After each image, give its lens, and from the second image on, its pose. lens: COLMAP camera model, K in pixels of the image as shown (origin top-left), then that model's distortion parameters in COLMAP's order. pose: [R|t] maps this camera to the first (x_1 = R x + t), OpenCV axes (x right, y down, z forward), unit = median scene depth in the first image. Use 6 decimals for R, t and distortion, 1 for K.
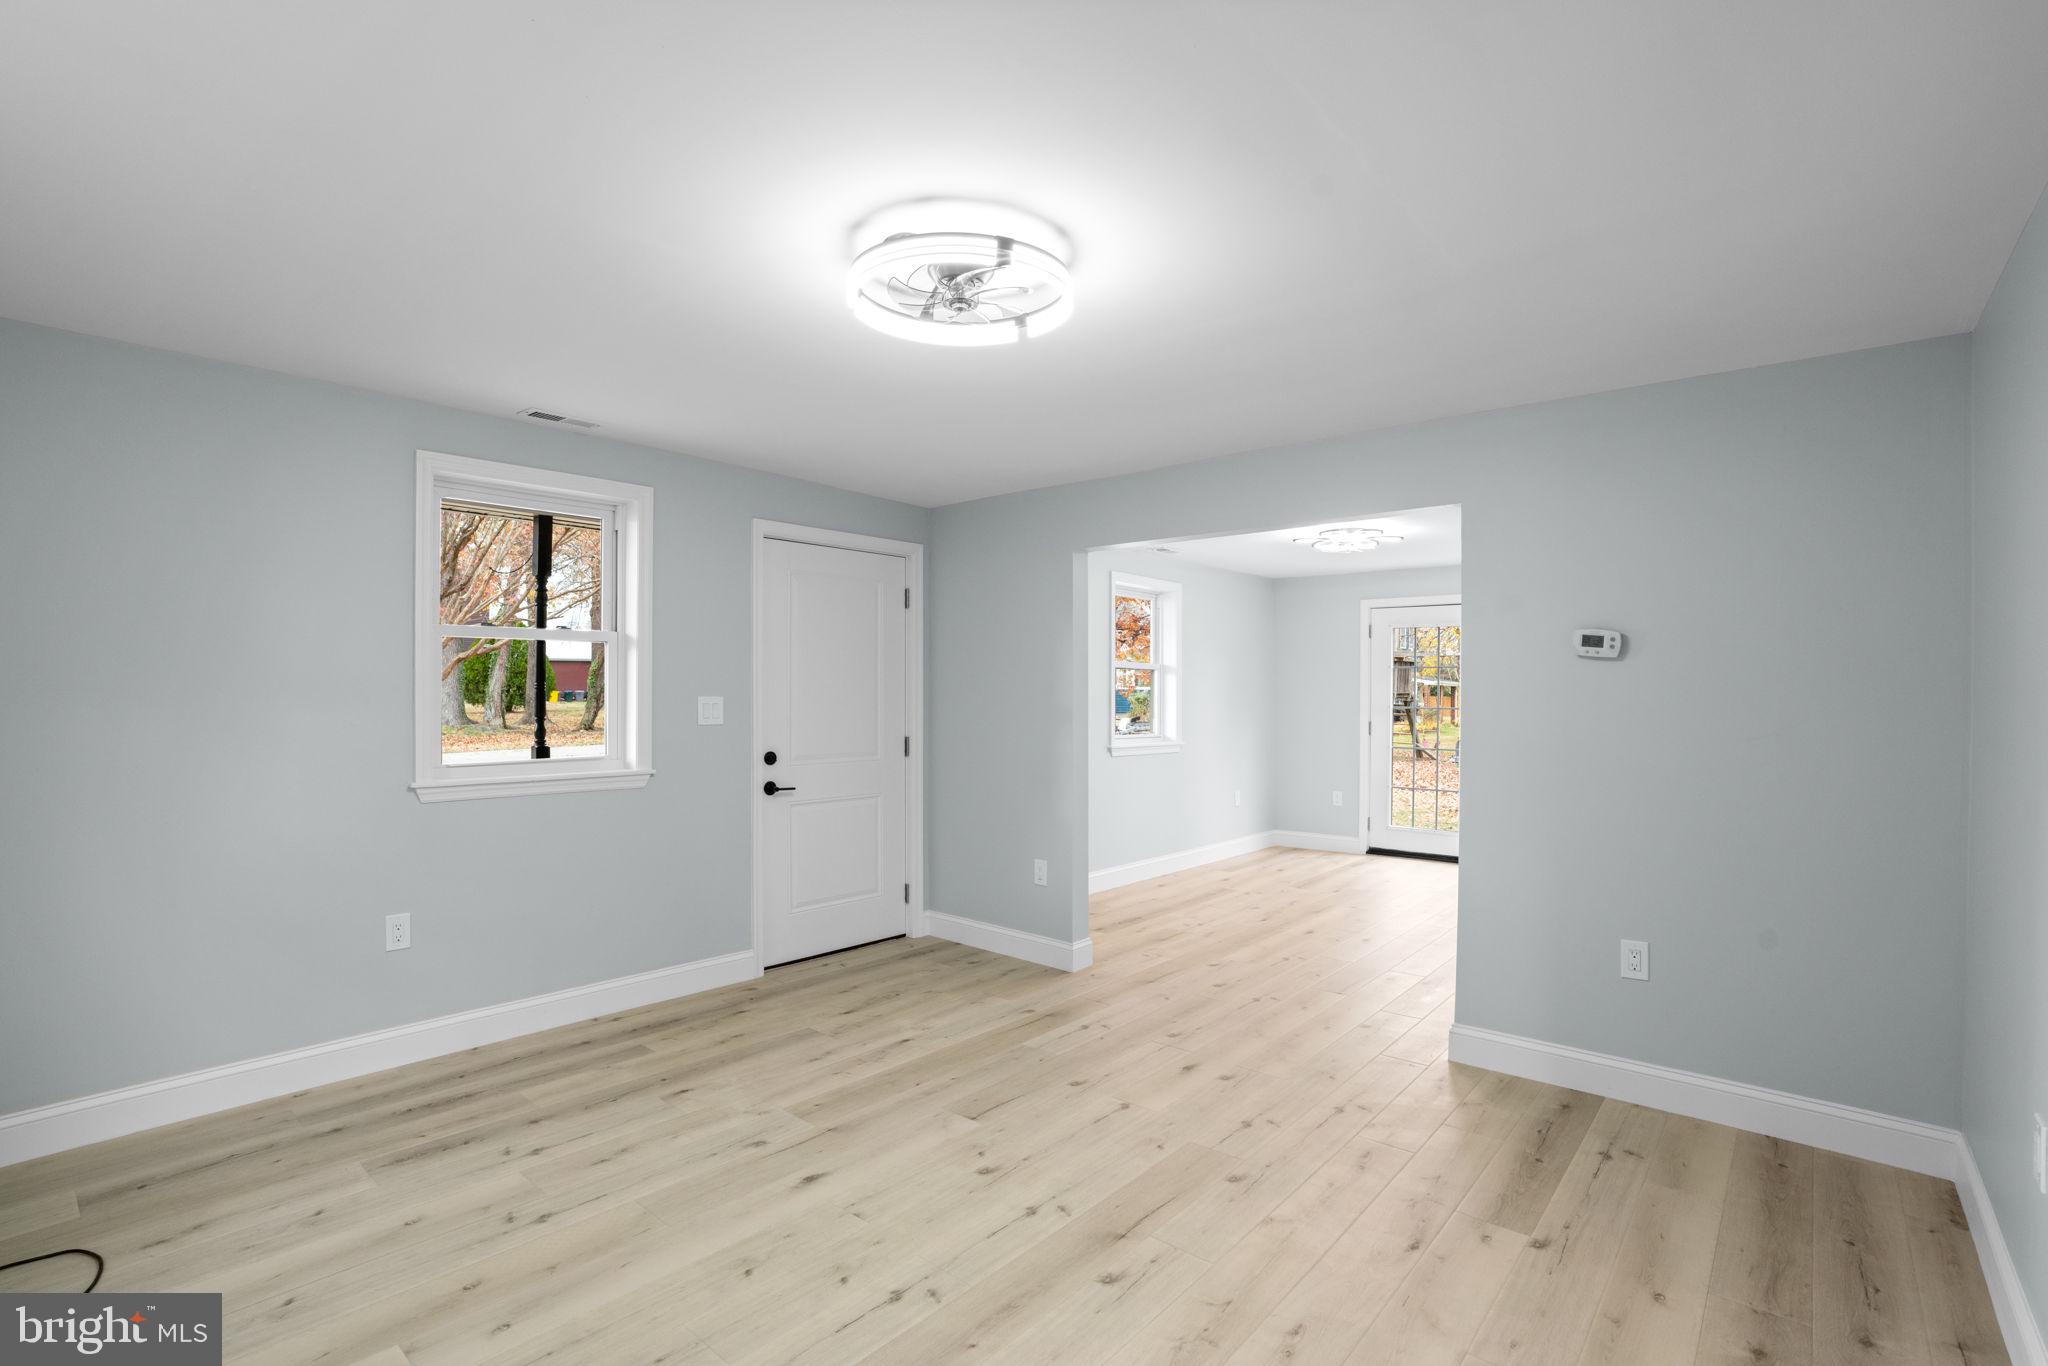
lens RADIAL K [[948.4, 0, 1020.1], [0, 948.4, 680.2], [0, 0, 1]] dist [-0.052739, 0.019256]
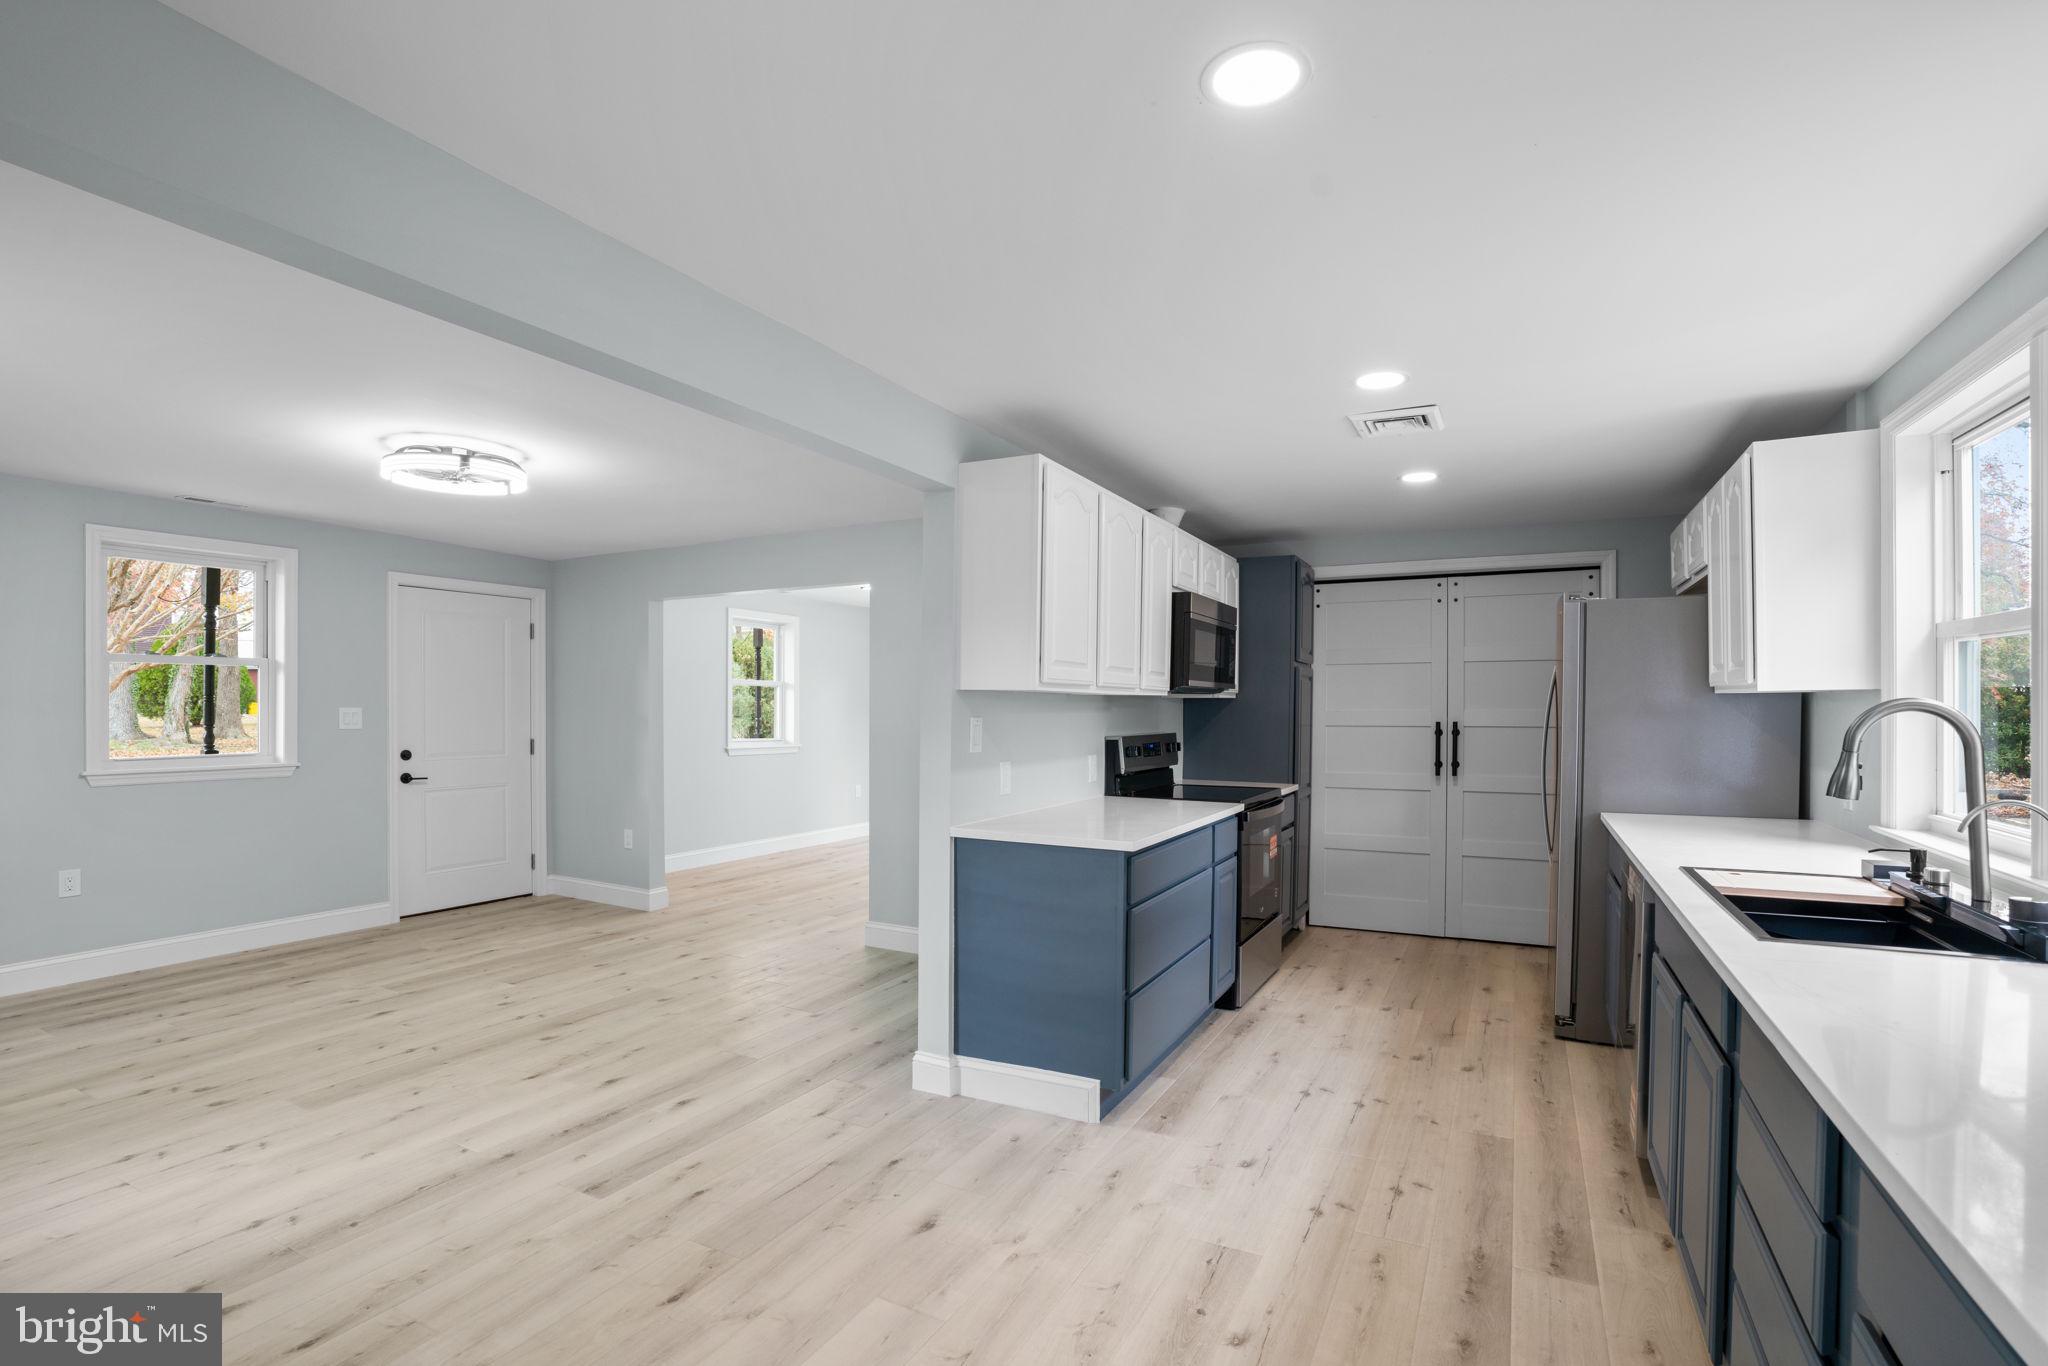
lens RADIAL K [[948.4, 0, 1009.9], [0, 948.4, 697.2], [0, 0, 1]] dist [-0.052739, 0.019256]
pose [[0.975616, 0.002209, 0.219475, 0.300629], [-0.003306, 0.999984, 0.004634, -0.006500], [-0.219461, -0.005246, 0.975607, -0.486127]]
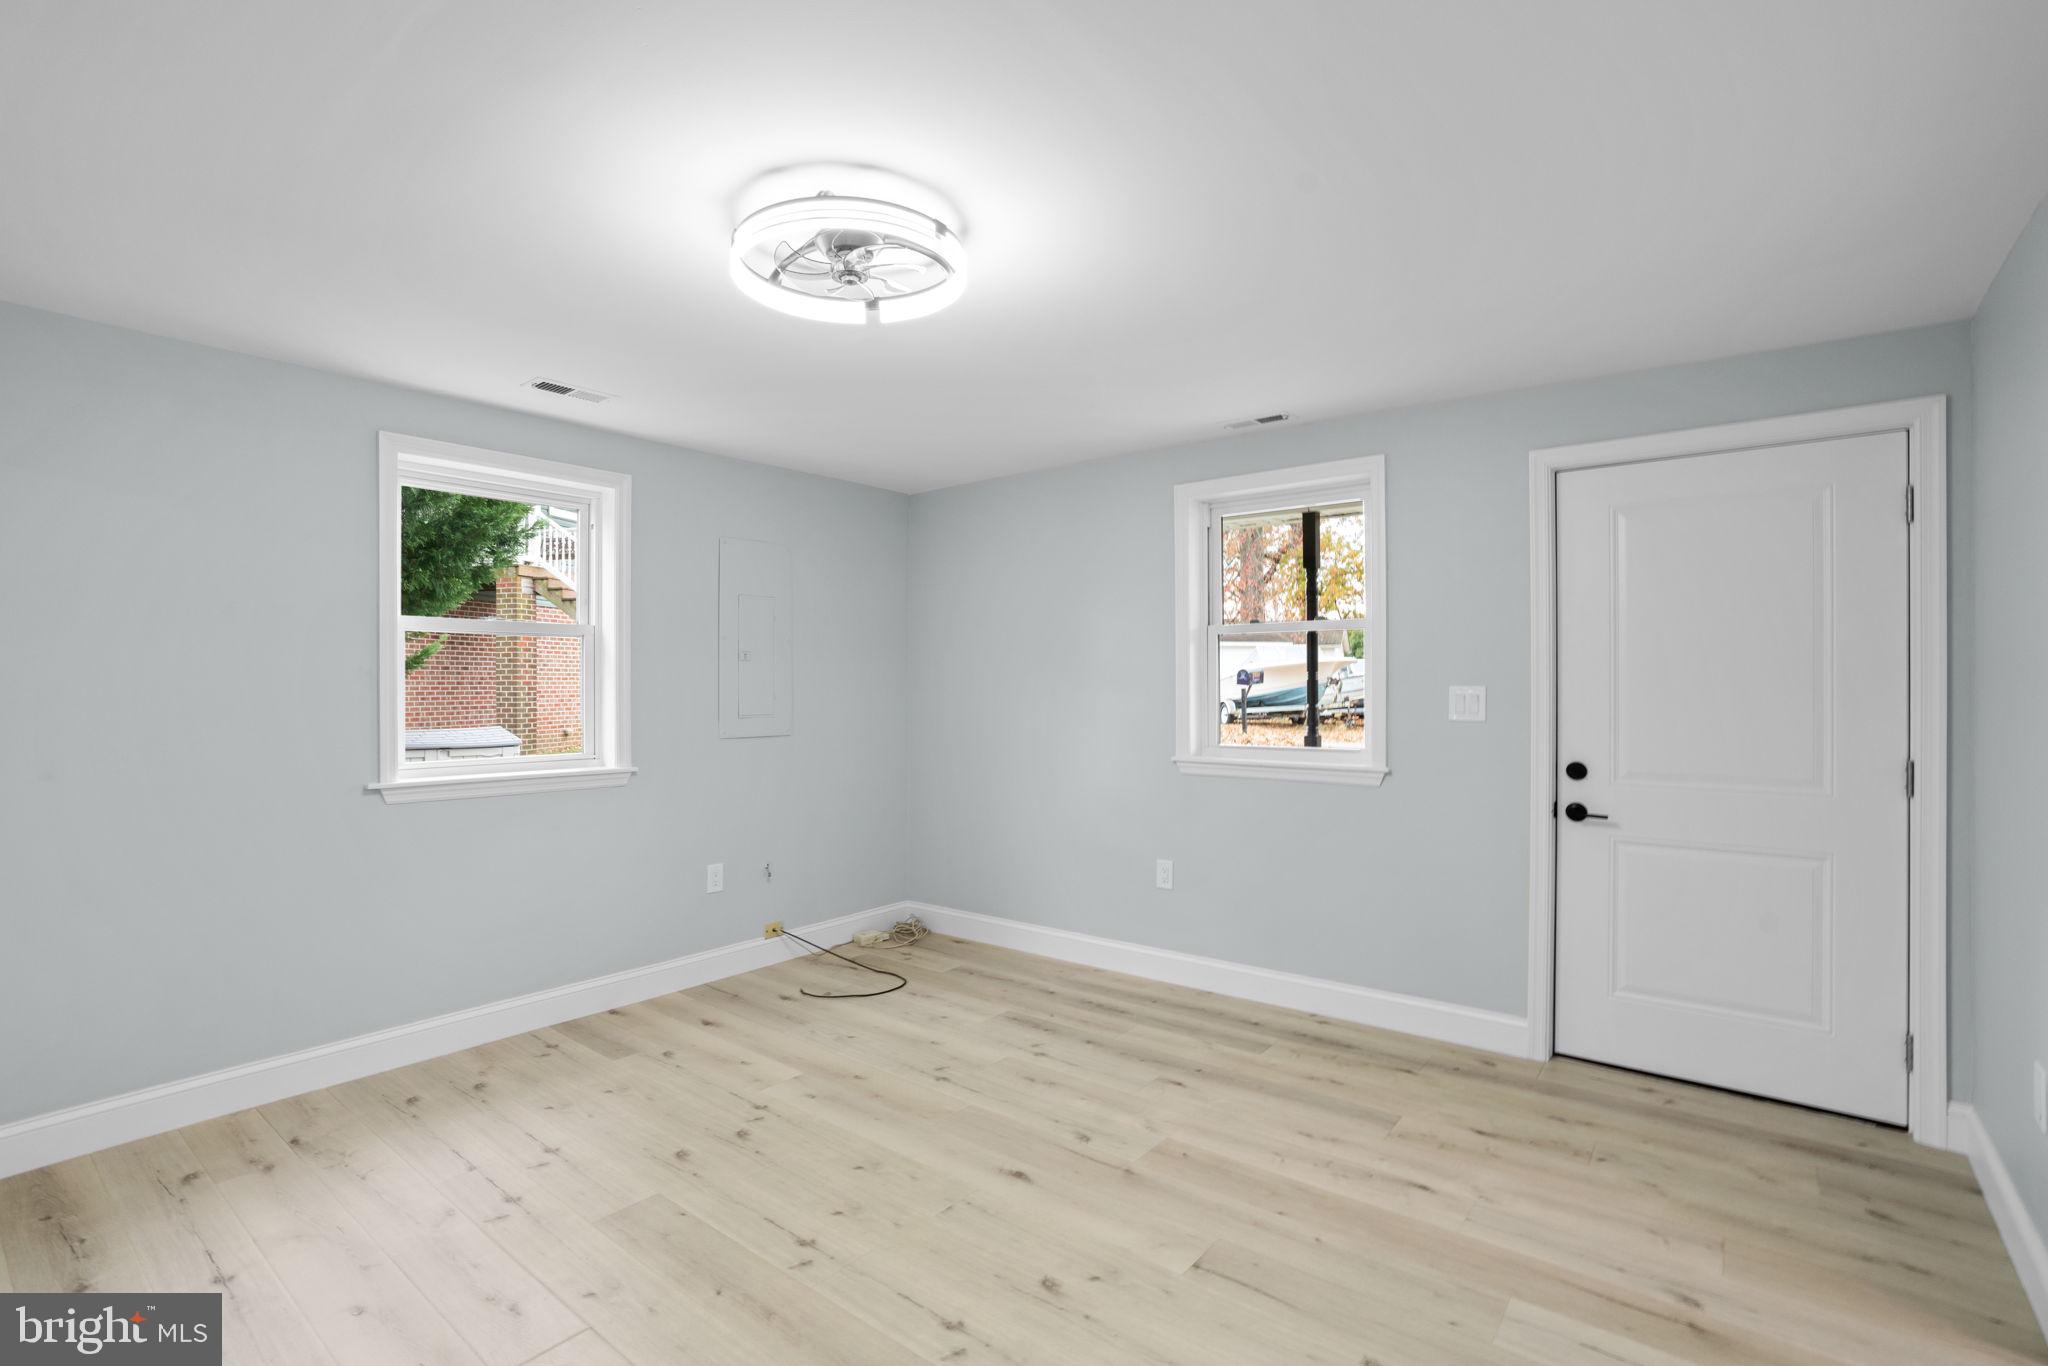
lens RADIAL K [[948.4, 0, 1032.4], [0, 948.4, 674.0], [0, 0, 1]] dist [-0.052739, 0.019256]
pose [[0.053104, -0.017264, -0.998440, 0.494382], [0.013497, 0.999772, -0.016570, 0.016423], [0.998498, -0.012596, 0.053325, 0.625672]]
